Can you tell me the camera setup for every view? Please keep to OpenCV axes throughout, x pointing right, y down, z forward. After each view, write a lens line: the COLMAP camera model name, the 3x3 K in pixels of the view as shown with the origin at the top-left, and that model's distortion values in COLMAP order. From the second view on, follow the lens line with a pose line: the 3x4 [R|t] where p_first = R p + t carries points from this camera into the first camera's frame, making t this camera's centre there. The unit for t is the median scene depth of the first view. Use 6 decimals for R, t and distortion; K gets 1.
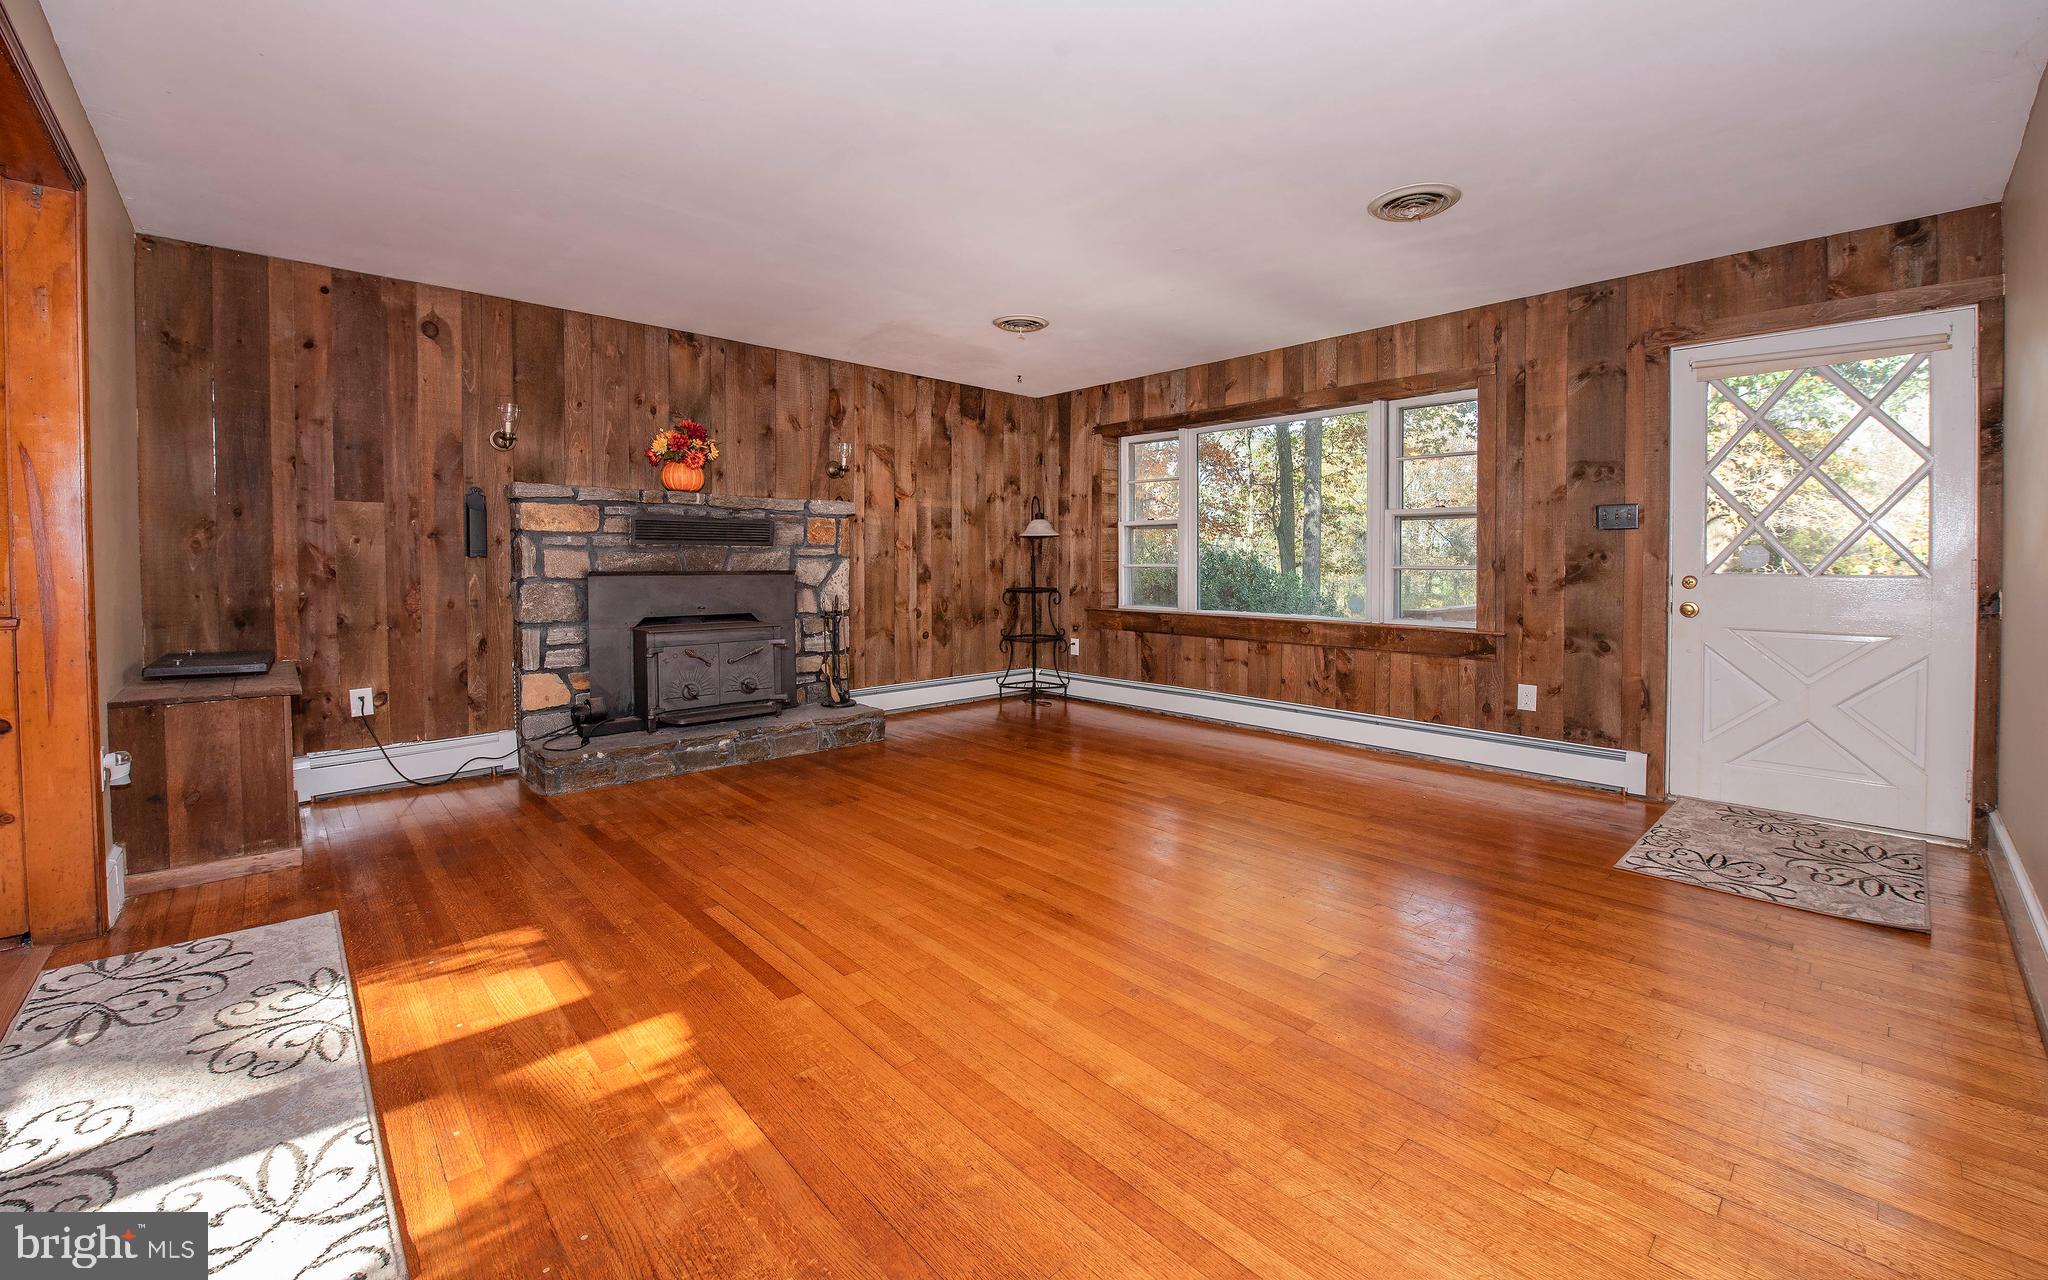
lens RADIAL K [[818.2, 0, 1031.2], [0, 818.2, 581.9], [0, 0, 1]] dist [-0.022770, -0.000258]
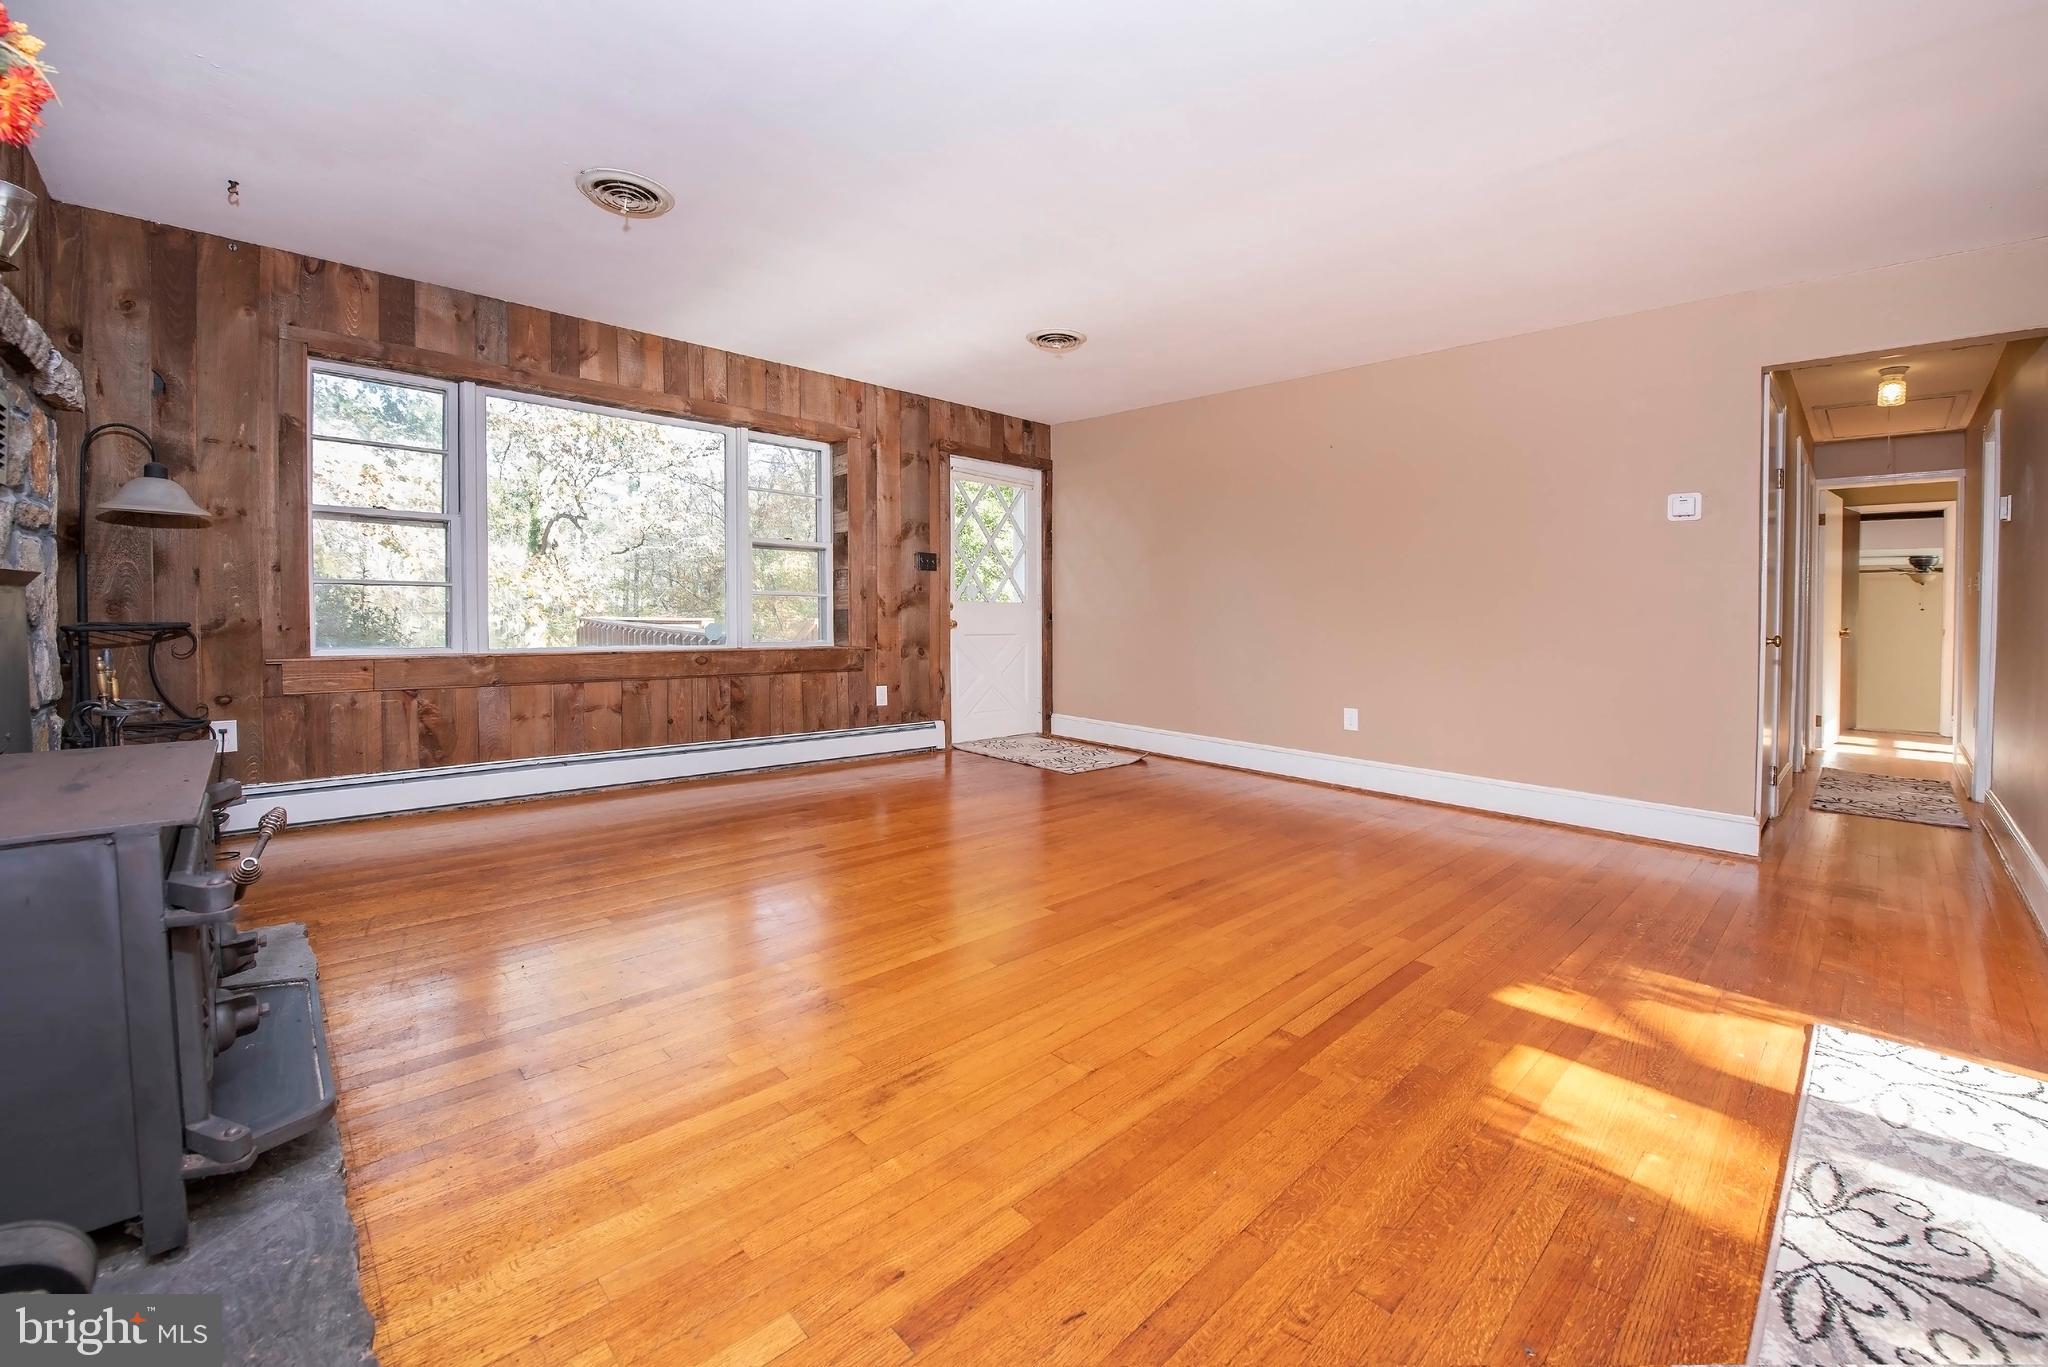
lens RADIAL K [[826.0, 0, 1032.3], [0, 826.0, 642.6], [0, 0, 1]] dist [-0.018683, -0.000206]
pose [[-0.003459, -0.044029, 0.999024, -0.782084], [0.004599, 0.999019, 0.044044, 0.000337], [-0.999983, 0.004747, -0.003253, 0.847390]]
